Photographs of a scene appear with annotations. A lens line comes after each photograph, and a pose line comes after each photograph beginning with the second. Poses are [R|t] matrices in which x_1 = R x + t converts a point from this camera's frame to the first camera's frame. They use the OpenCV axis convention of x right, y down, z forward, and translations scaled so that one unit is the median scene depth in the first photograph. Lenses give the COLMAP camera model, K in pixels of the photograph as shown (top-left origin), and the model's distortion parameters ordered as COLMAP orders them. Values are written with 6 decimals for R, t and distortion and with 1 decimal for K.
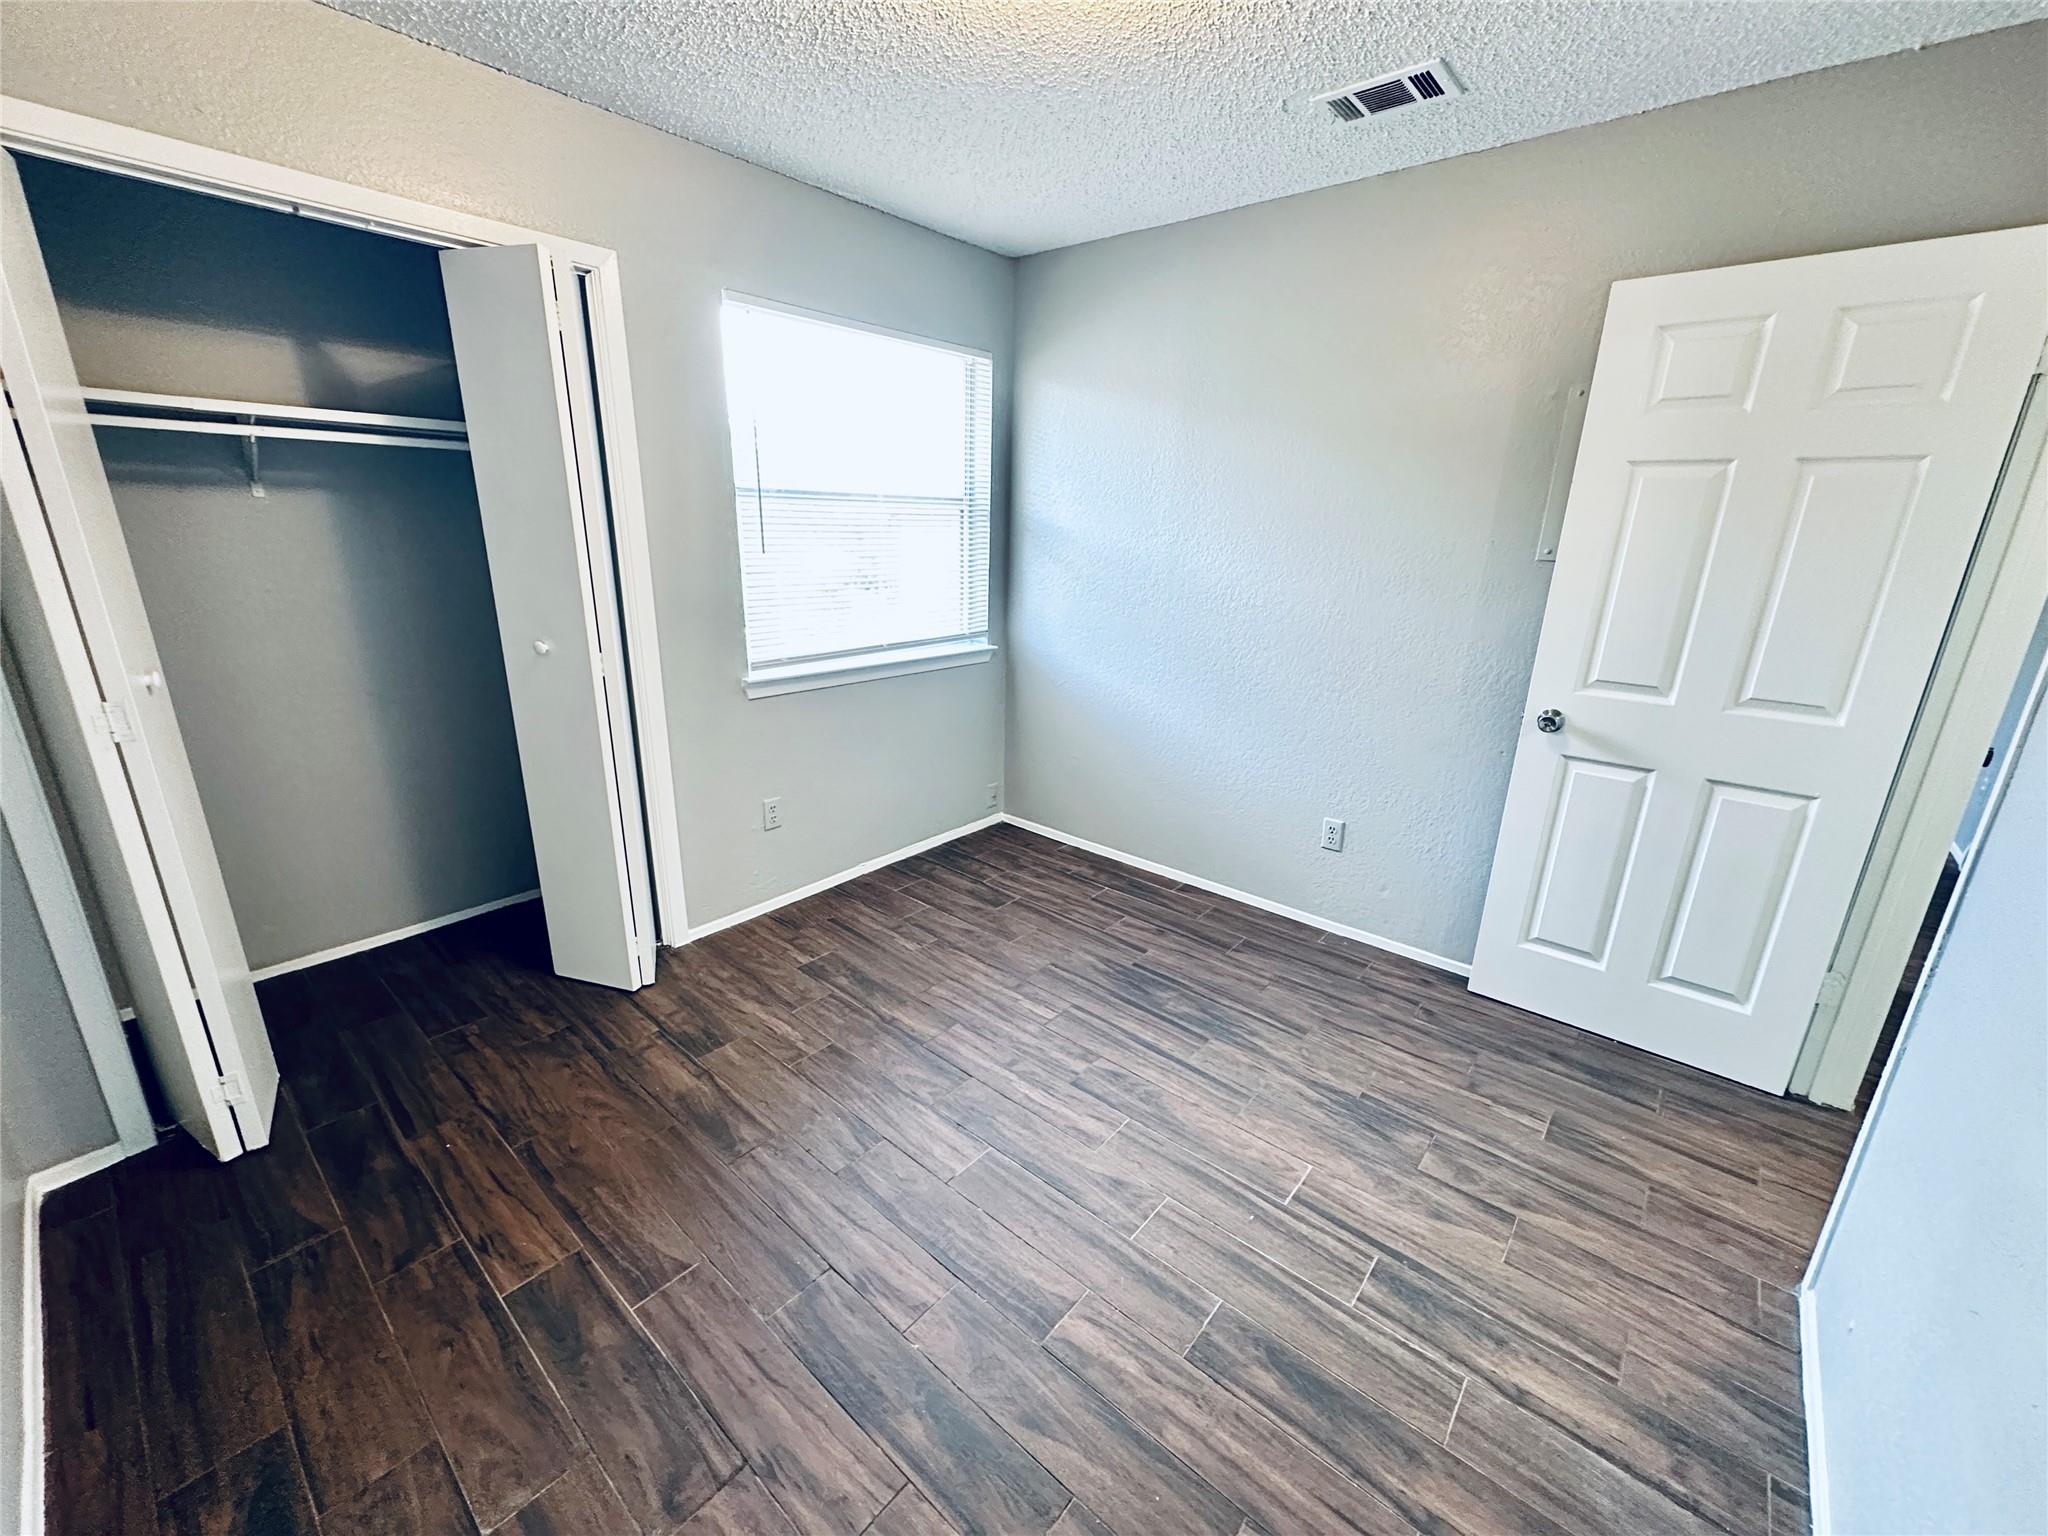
lens RADIAL K [[819.3, 0, 1024.3], [0, 819.3, 762.7], [0, 0, 1]] dist [-0.004255, 0.001239]
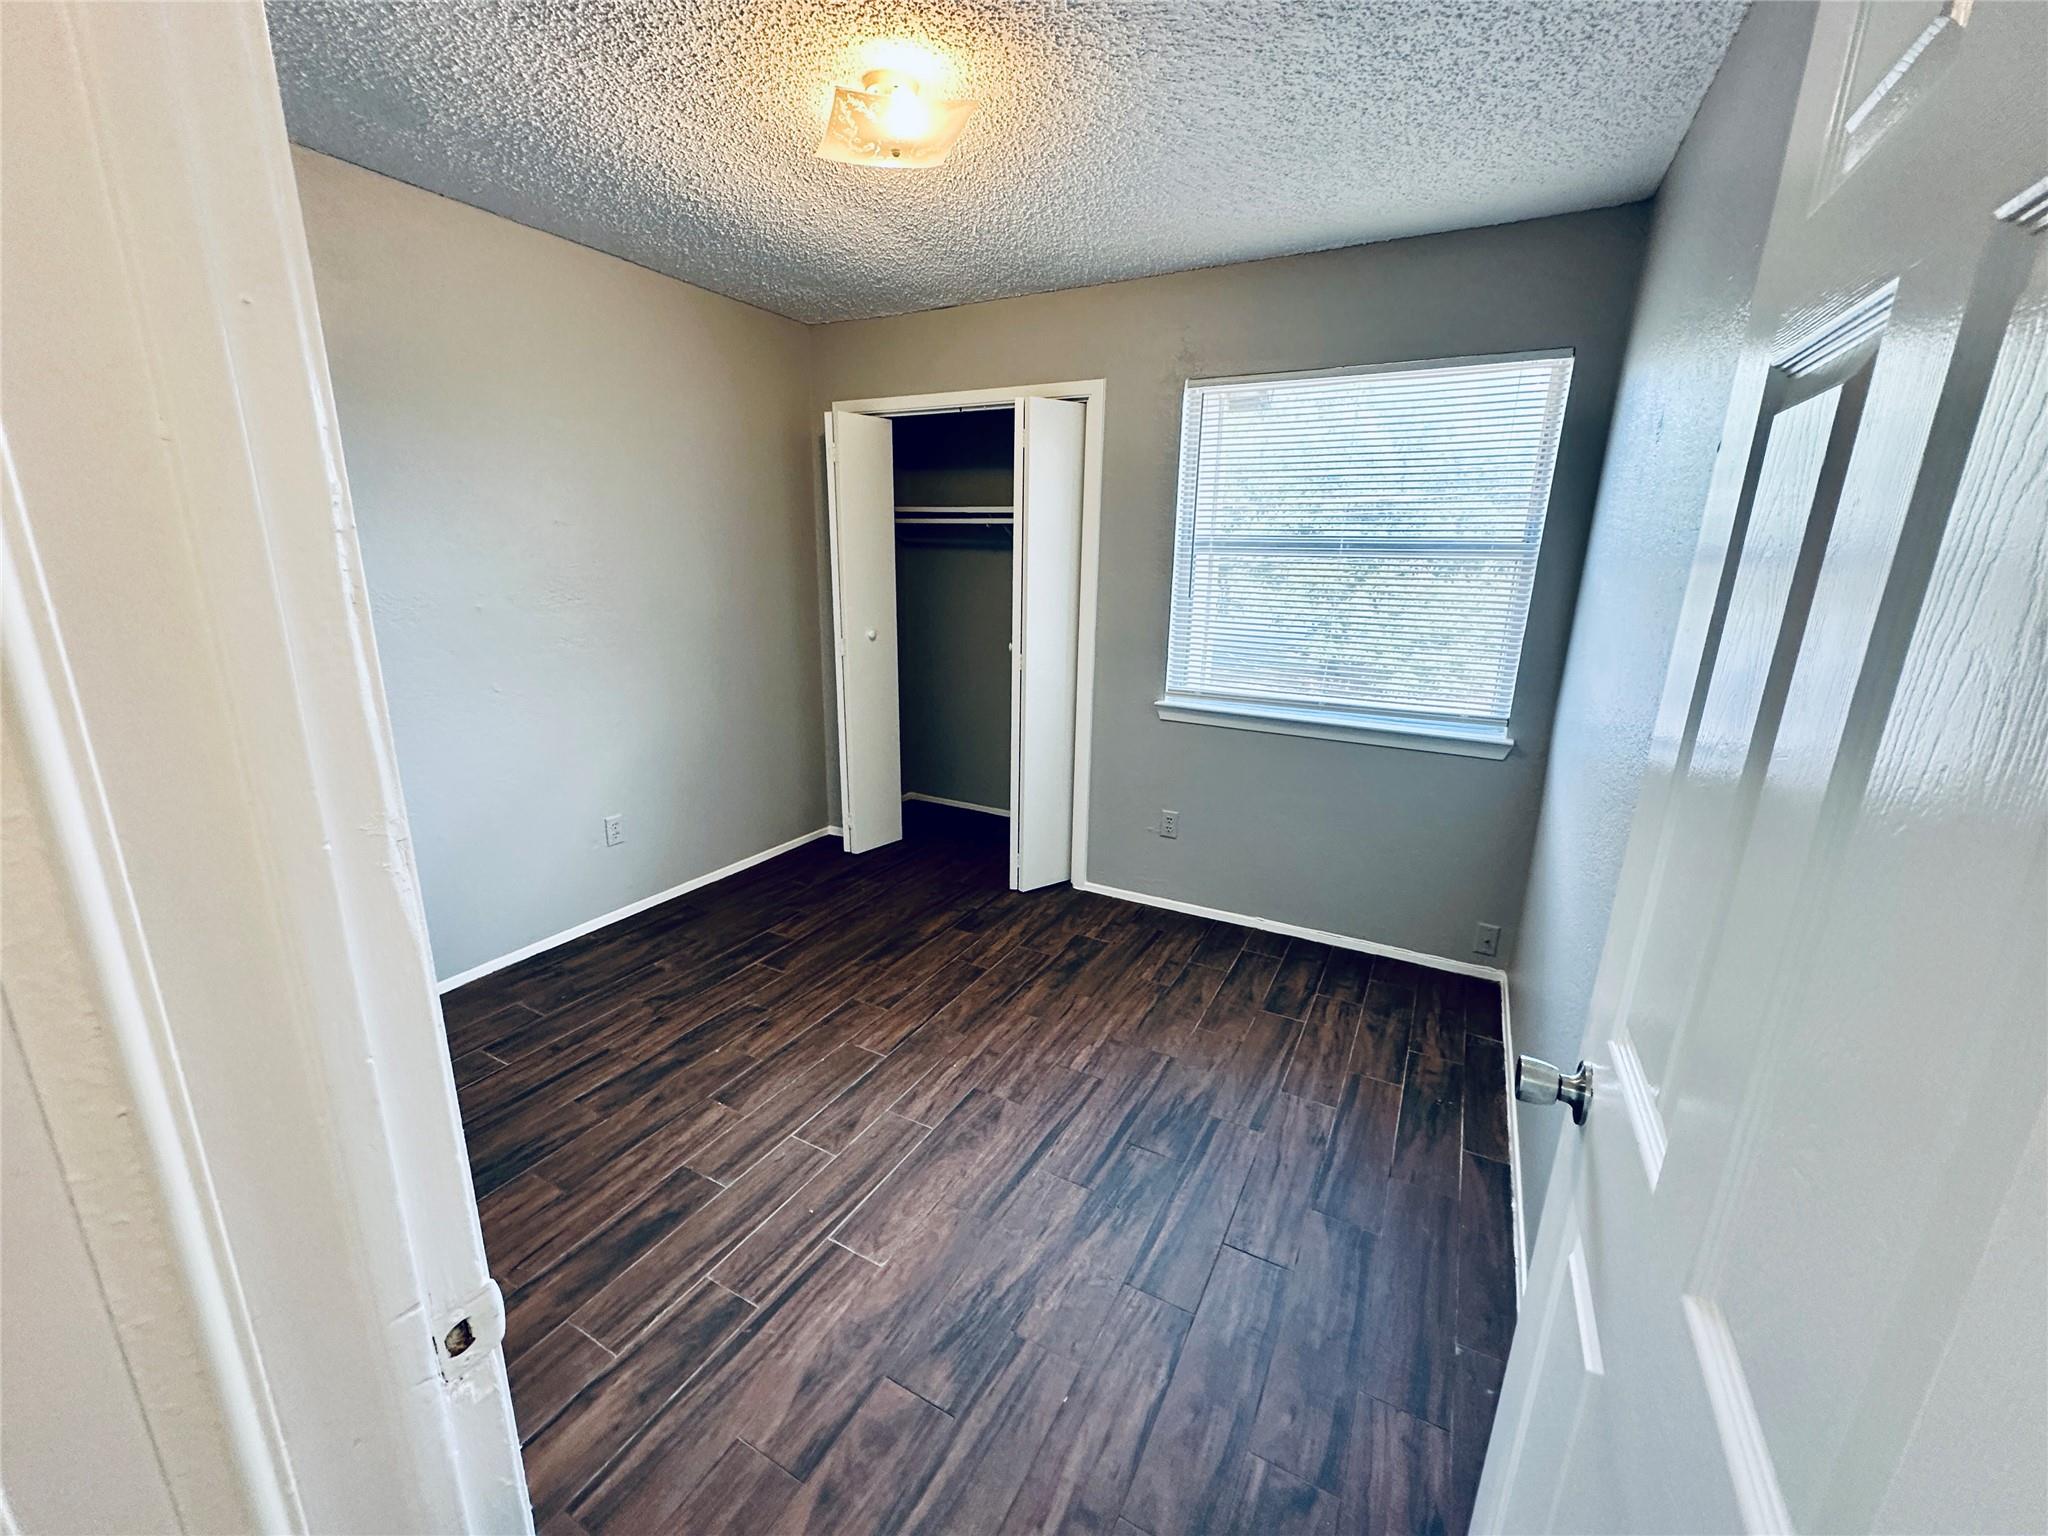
lens RADIAL K [[819.3, 0, 1020.1], [0, 819.3, 768.1], [0, 0, 1]] dist [-0.004255, 0.001239]
pose [[0.205337, 0.231003, -0.951039, 1.136633], [-0.291784, 0.942003, 0.165809, -0.220844], [0.934184, 0.243451, 0.260831, 0.790514]]
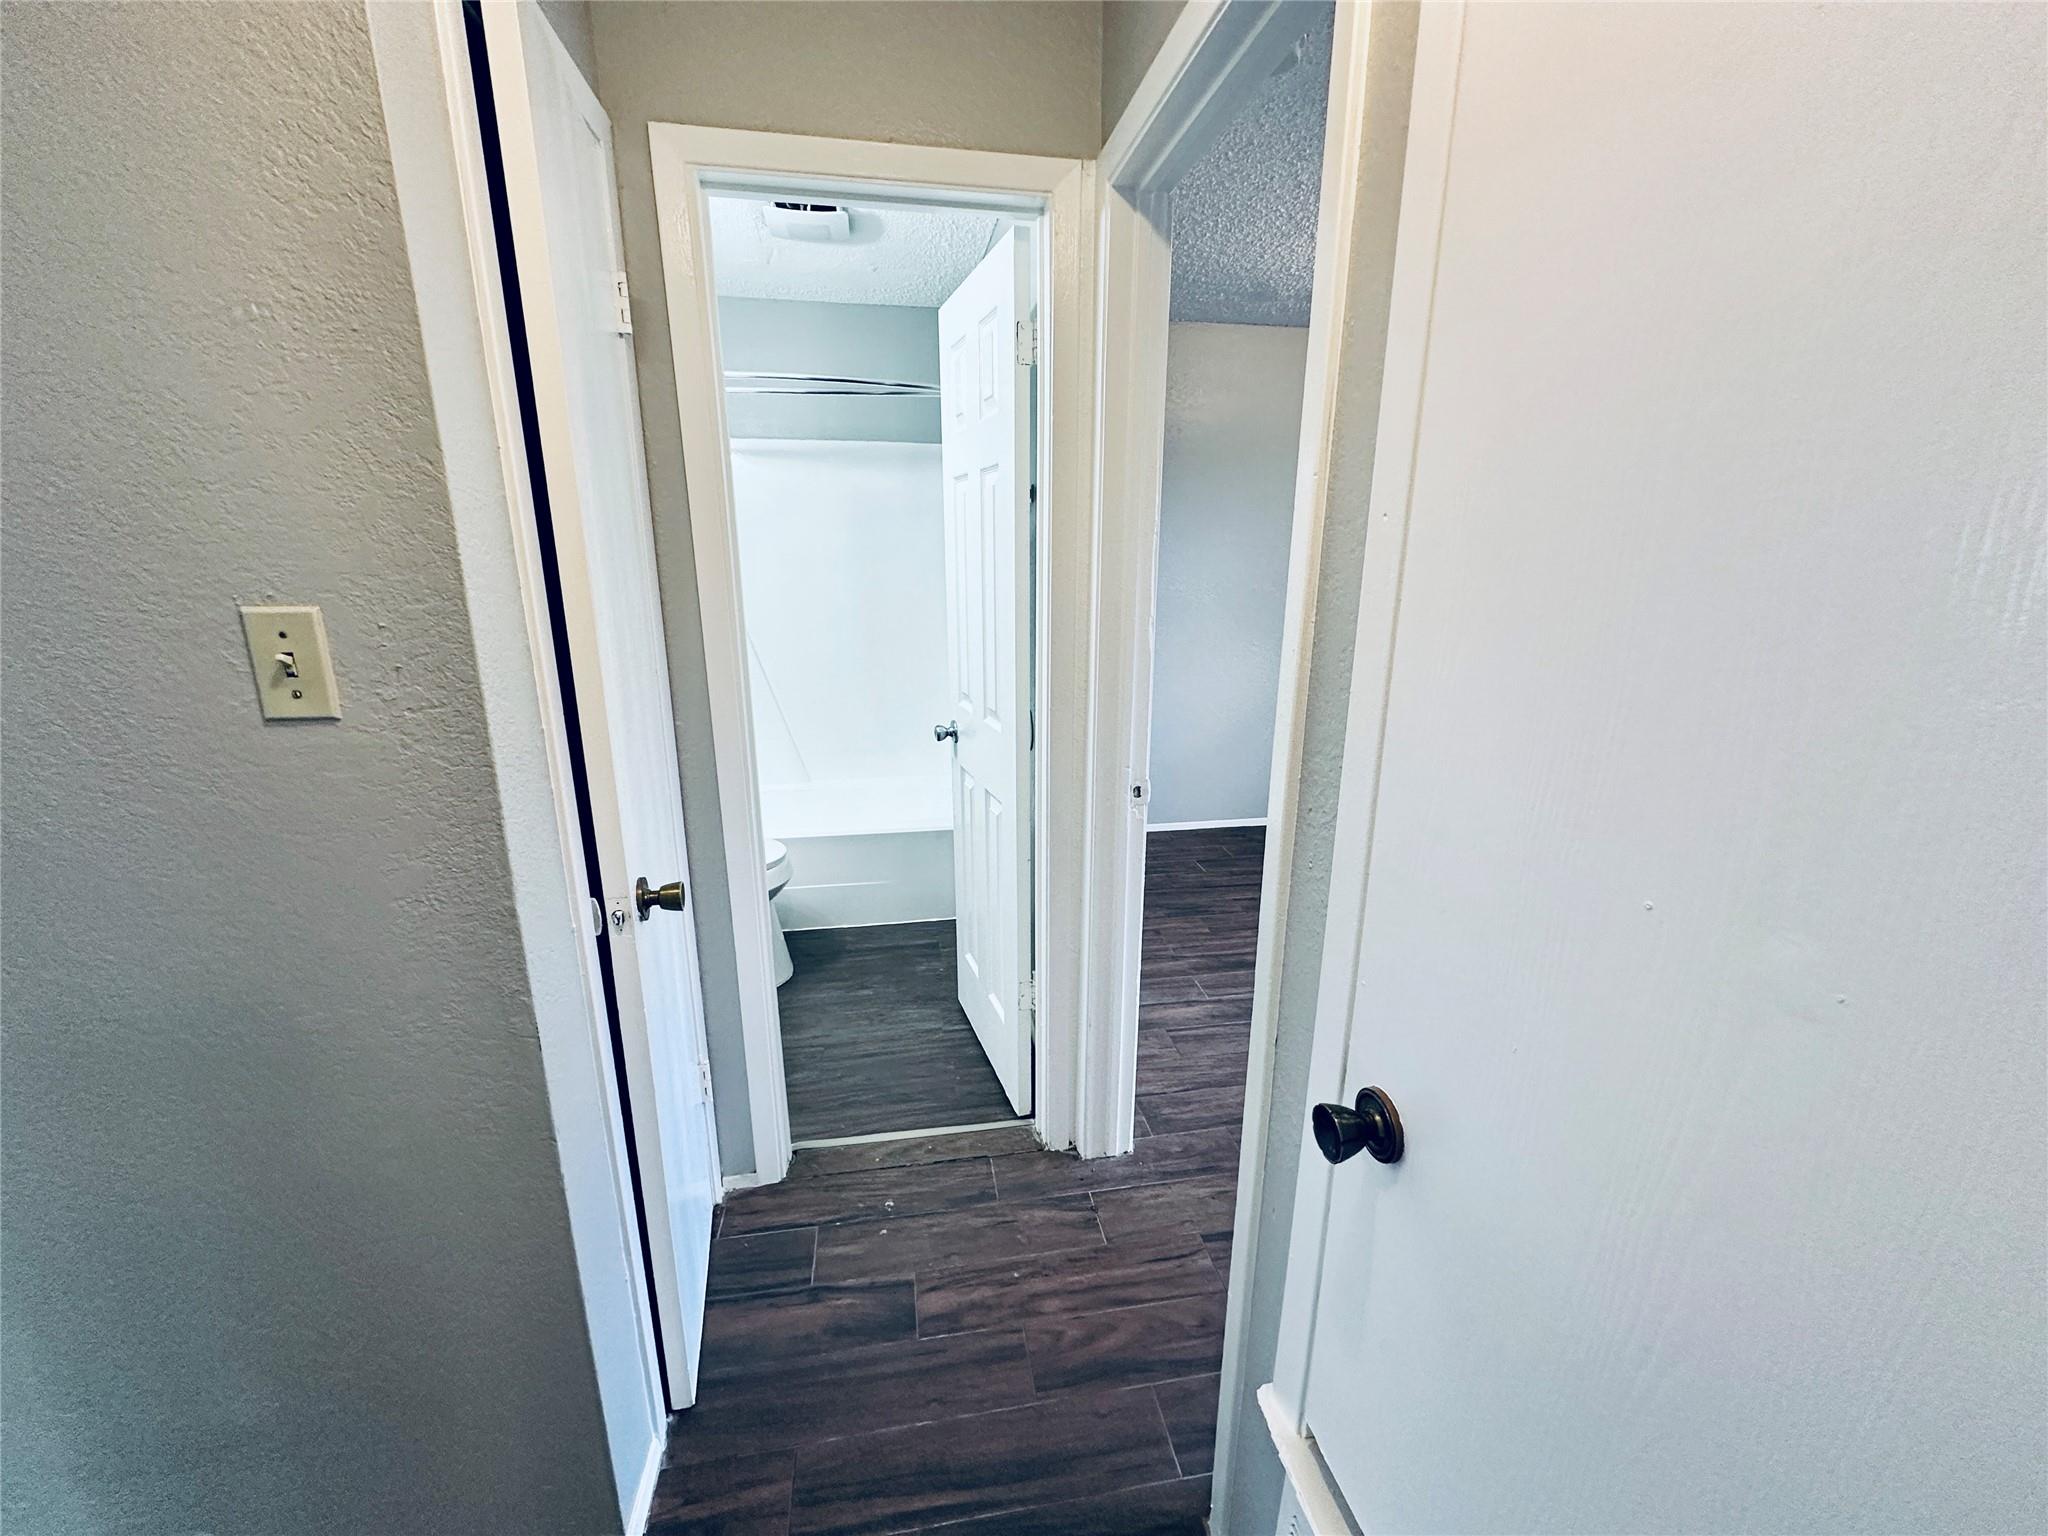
lens RADIAL K [[819.3, 0, 1017.4], [0, 819.3, 763.1], [0, 0, 1]] dist [-0.004255, 0.001239]
pose [[-0.643168, 0.165486, -0.747629, 1.641722], [-0.231995, 0.888364, 0.396218, -0.278981], [0.729735, 0.428281, -0.532975, 1.115045]]
